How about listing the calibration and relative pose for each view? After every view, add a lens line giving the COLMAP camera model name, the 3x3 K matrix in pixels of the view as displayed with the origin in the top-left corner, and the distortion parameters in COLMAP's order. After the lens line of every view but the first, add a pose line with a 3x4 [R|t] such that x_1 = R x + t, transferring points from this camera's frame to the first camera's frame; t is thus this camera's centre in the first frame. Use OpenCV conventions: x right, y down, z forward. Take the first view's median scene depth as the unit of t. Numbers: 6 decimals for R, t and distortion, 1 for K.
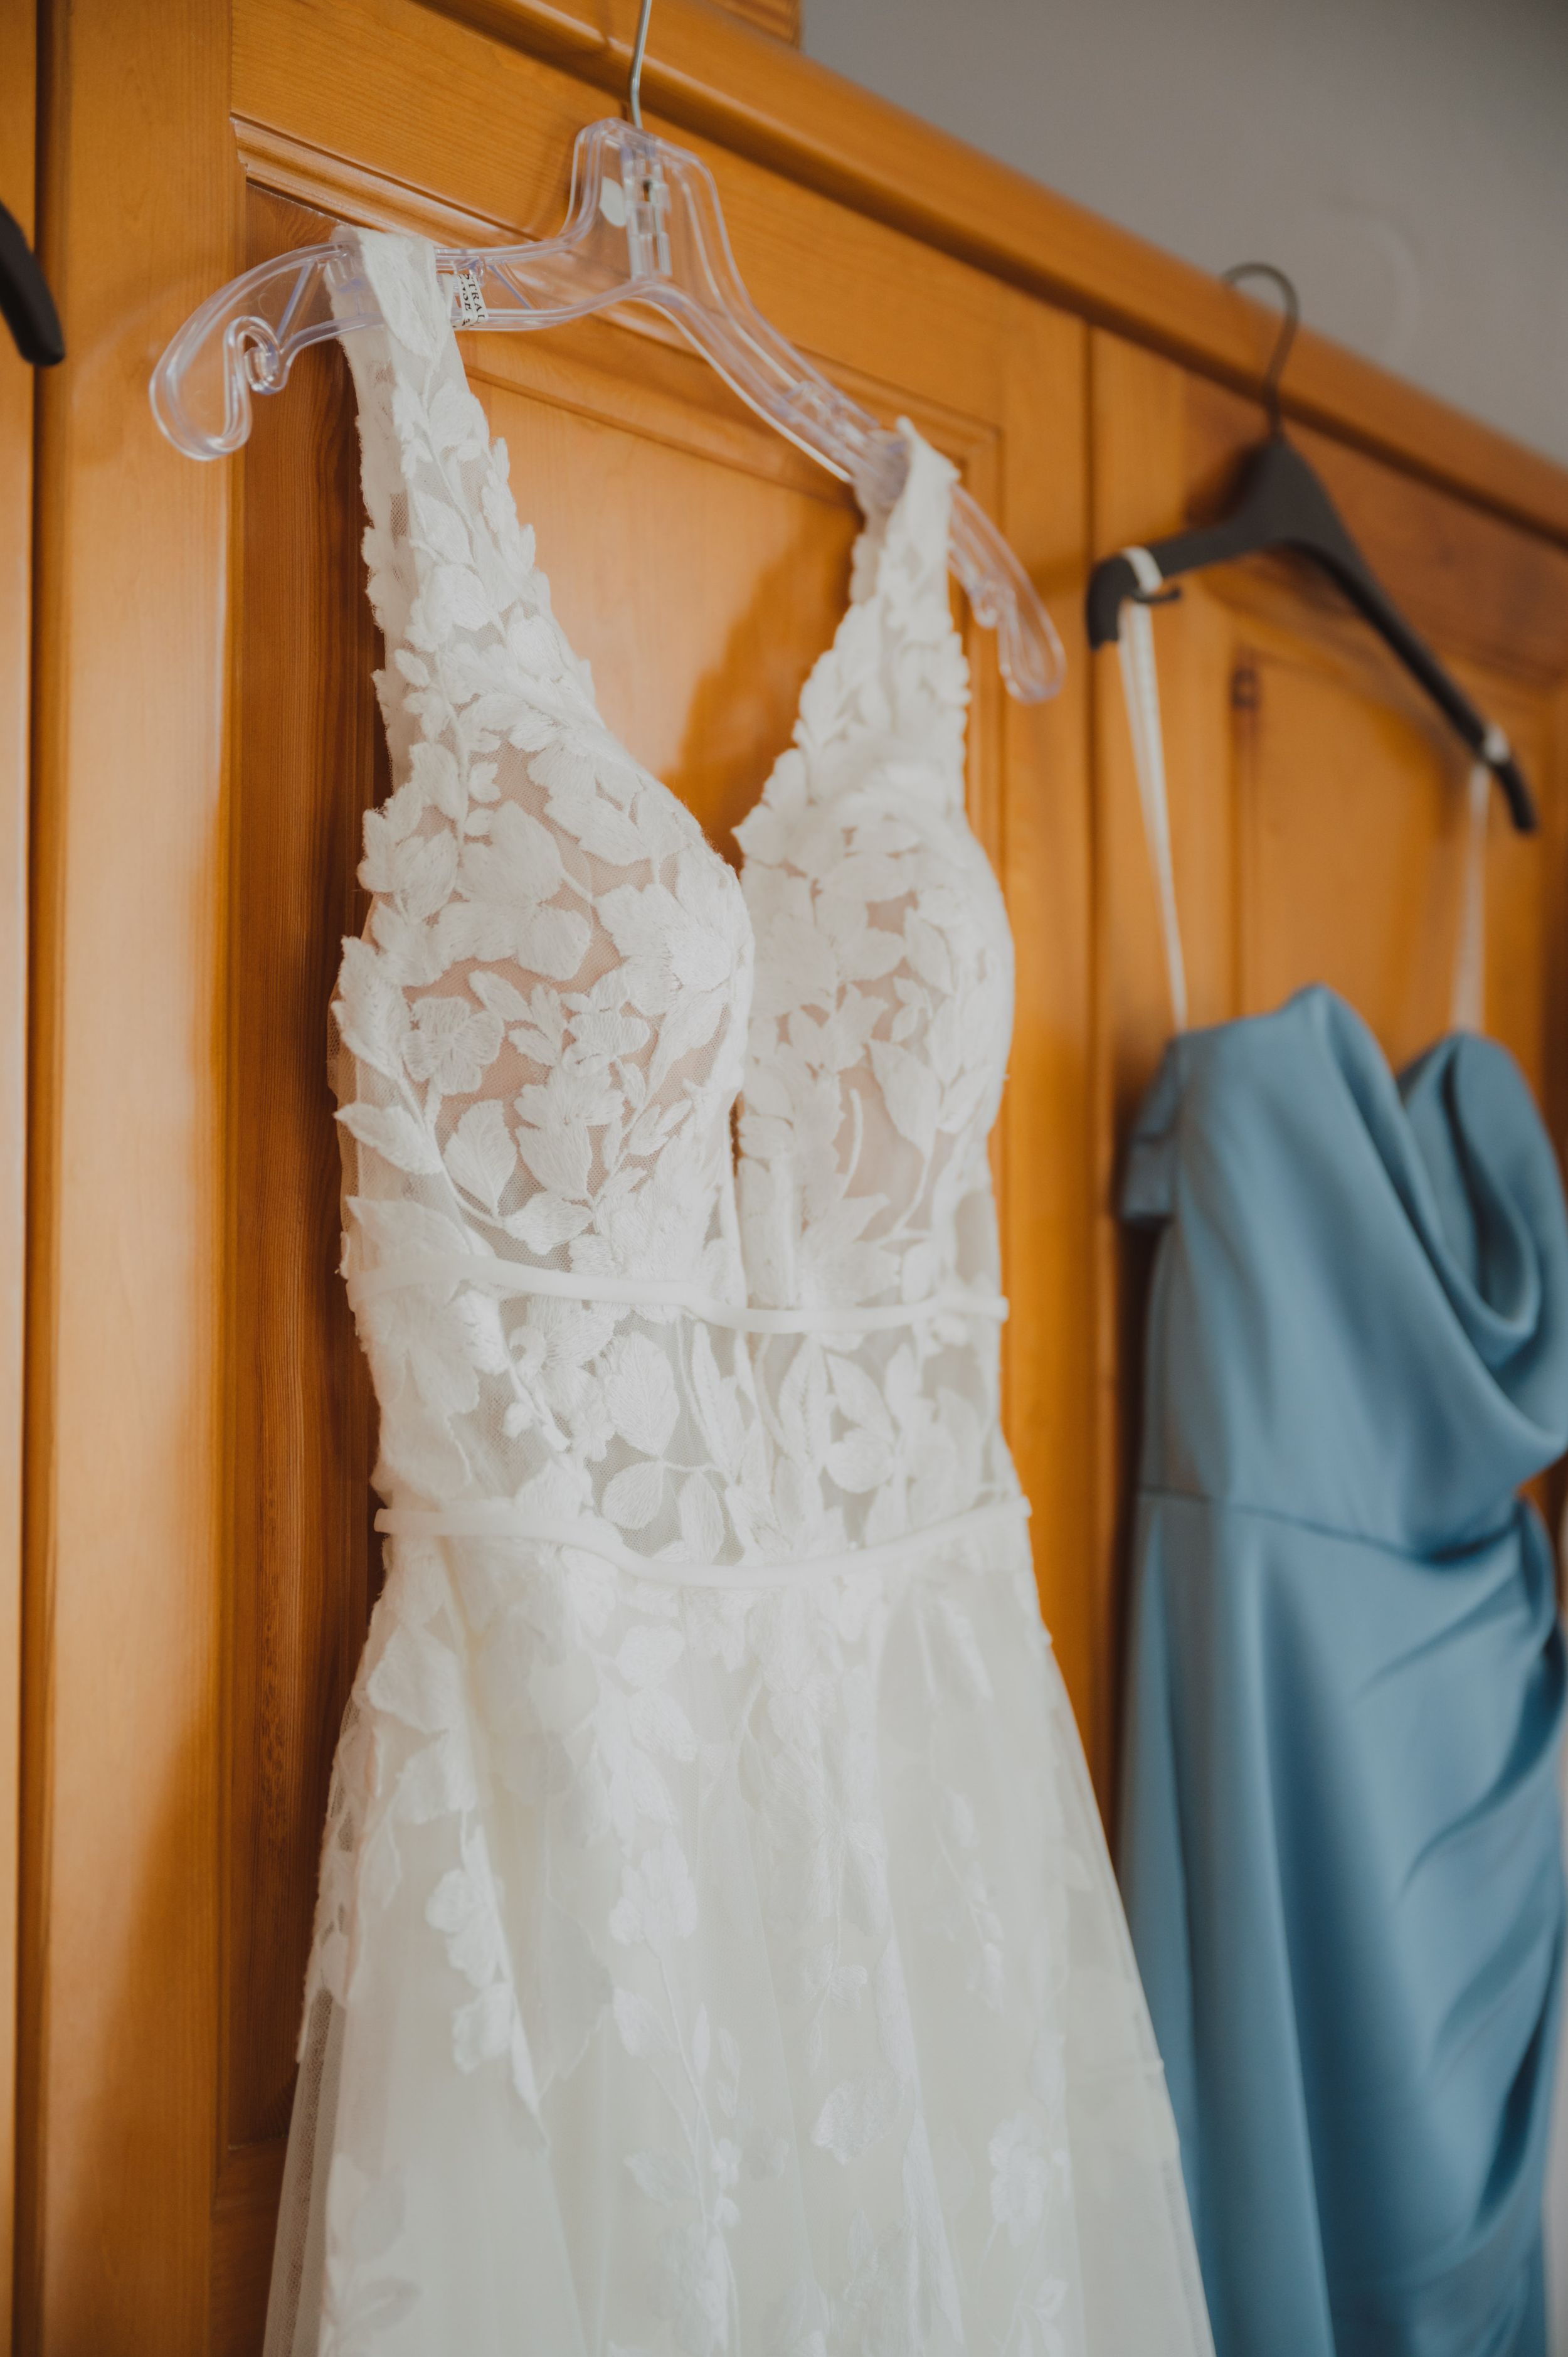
lens RADIAL K [[3269.4, 0, 783.4], [0, 3269.4, 1178.2], [0, 0, 1]] dist [-0.009133, 0.000000]
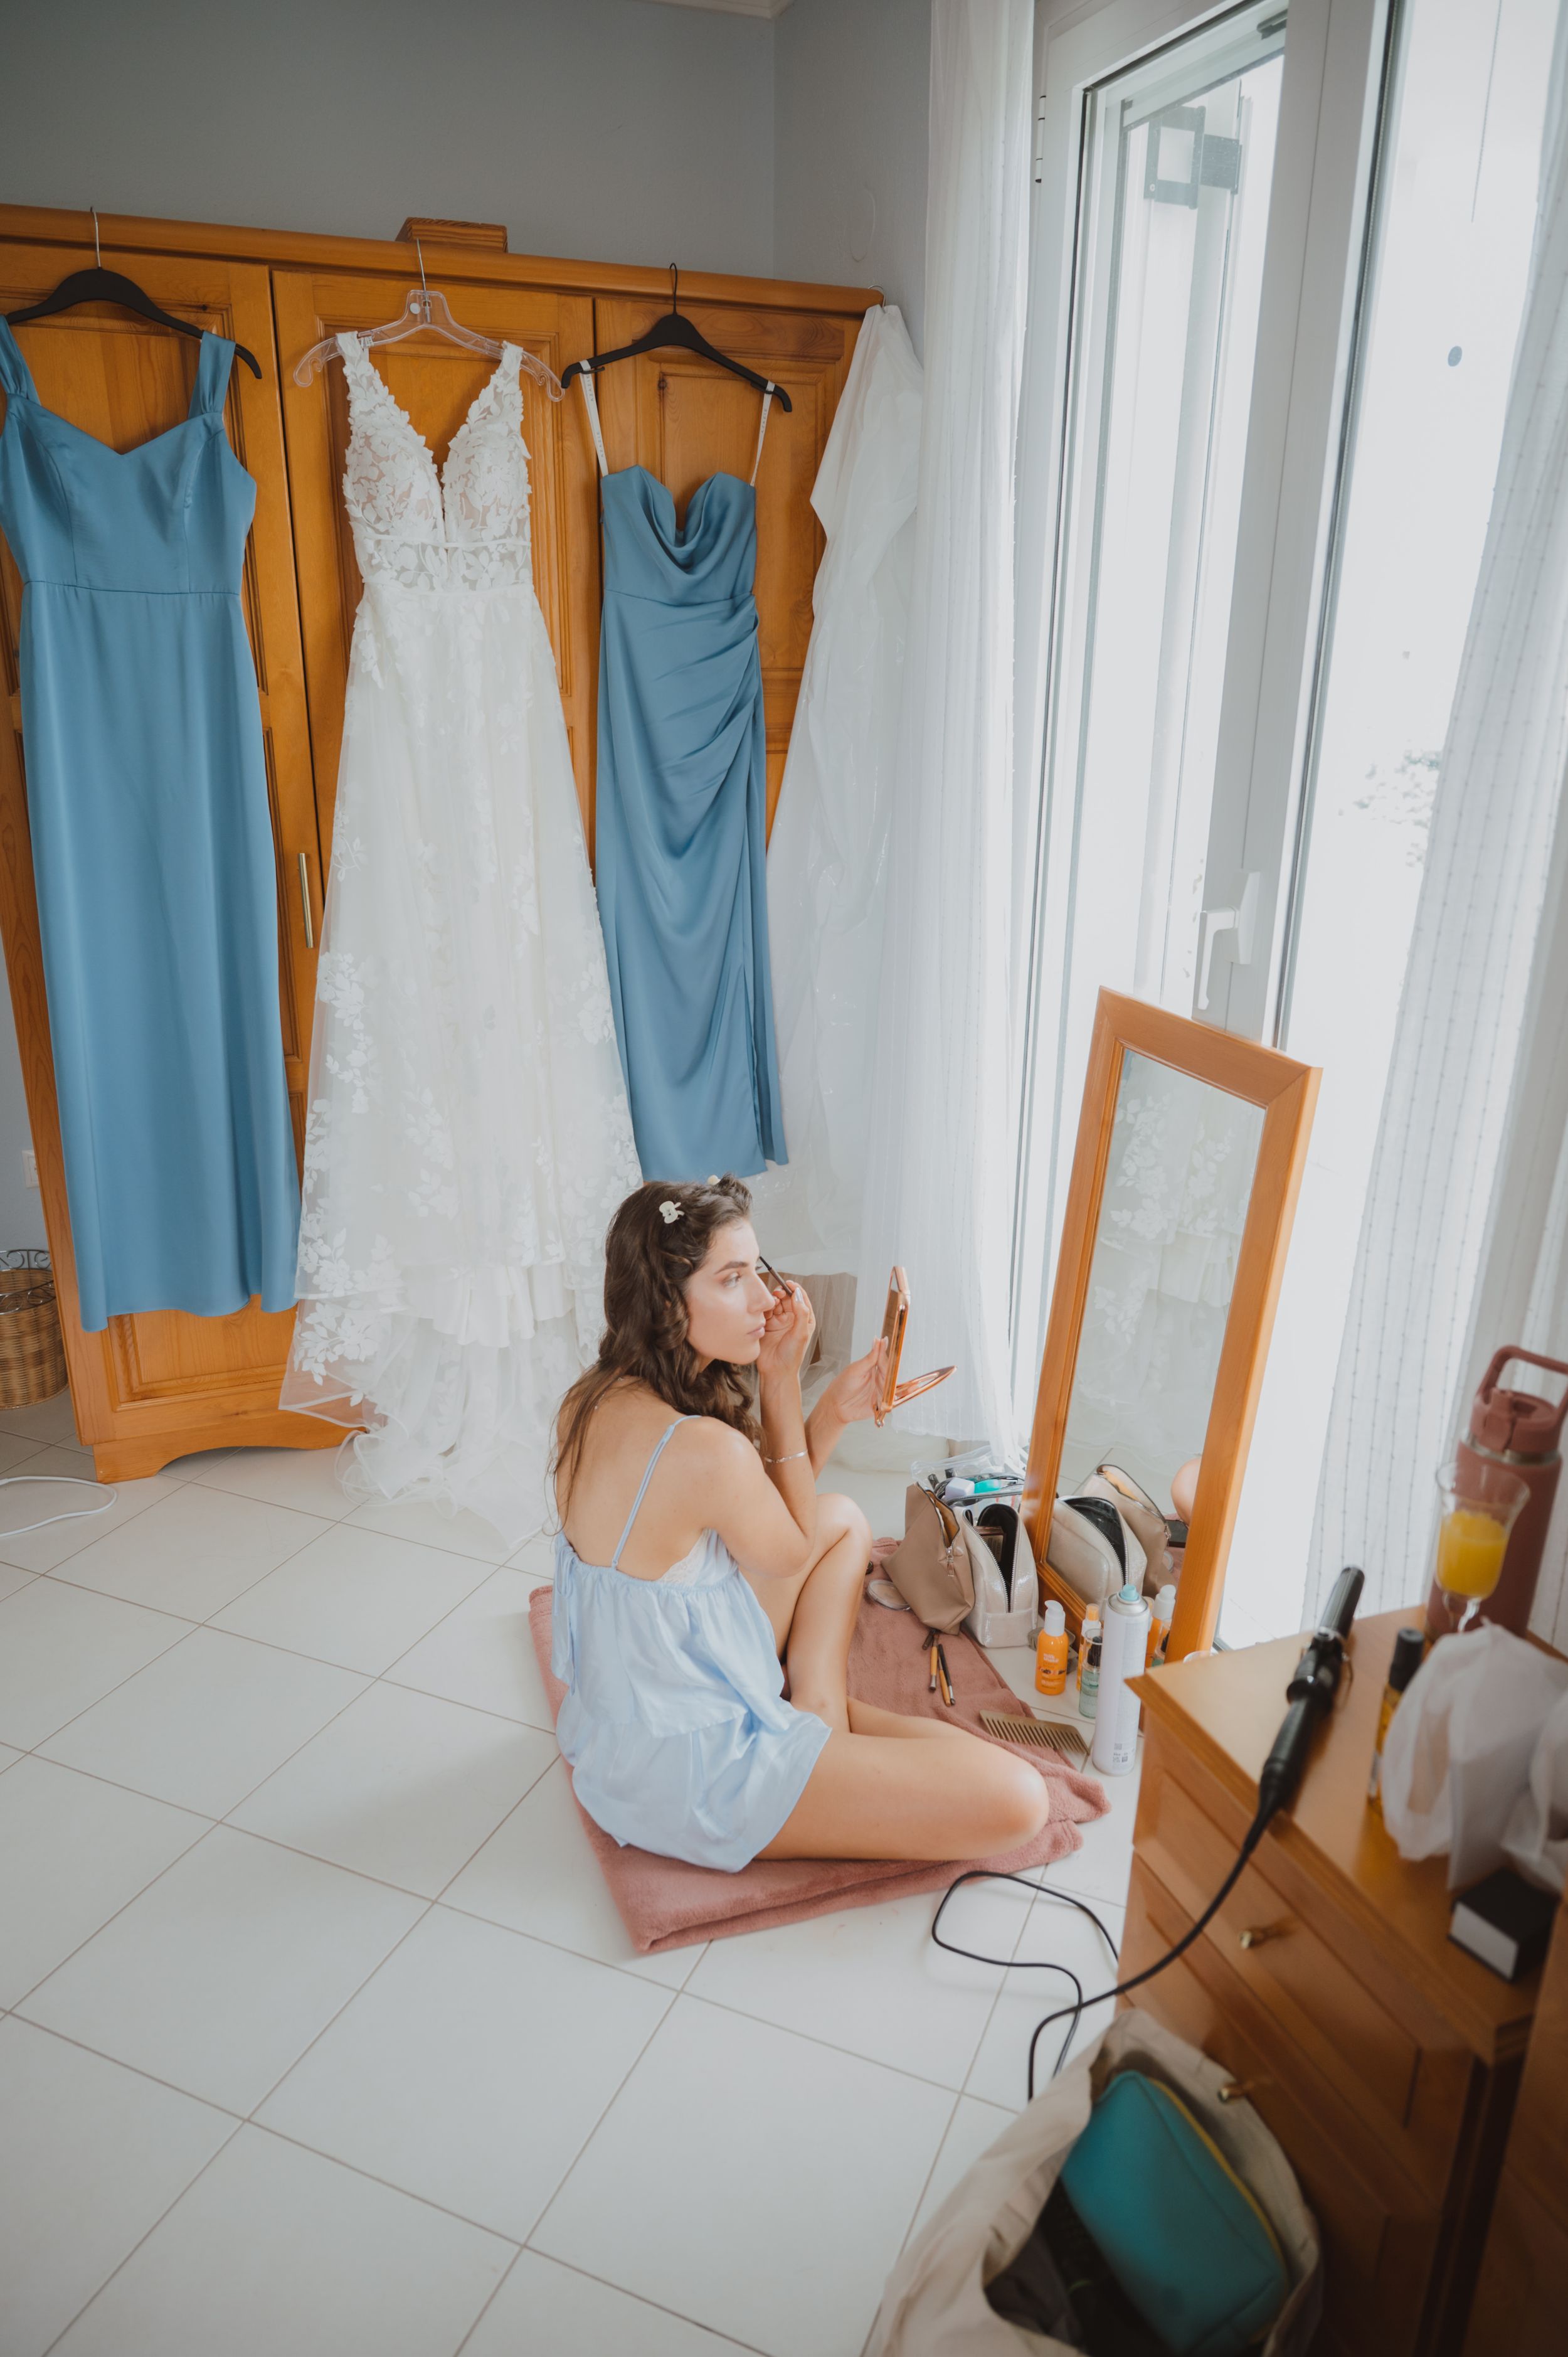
lens RADIAL K [[1603.8, 0, 783.3], [0, 1603.8, 1178.7], [0, 0, 1]] dist [-0.010771, -0.001164]
pose [[0.854781, 0.173485, -0.489134, 1.976065], [0.022531, 0.929182, 0.368935, 0.055100], [0.518500, -0.326379, 0.790338, -1.152325]]
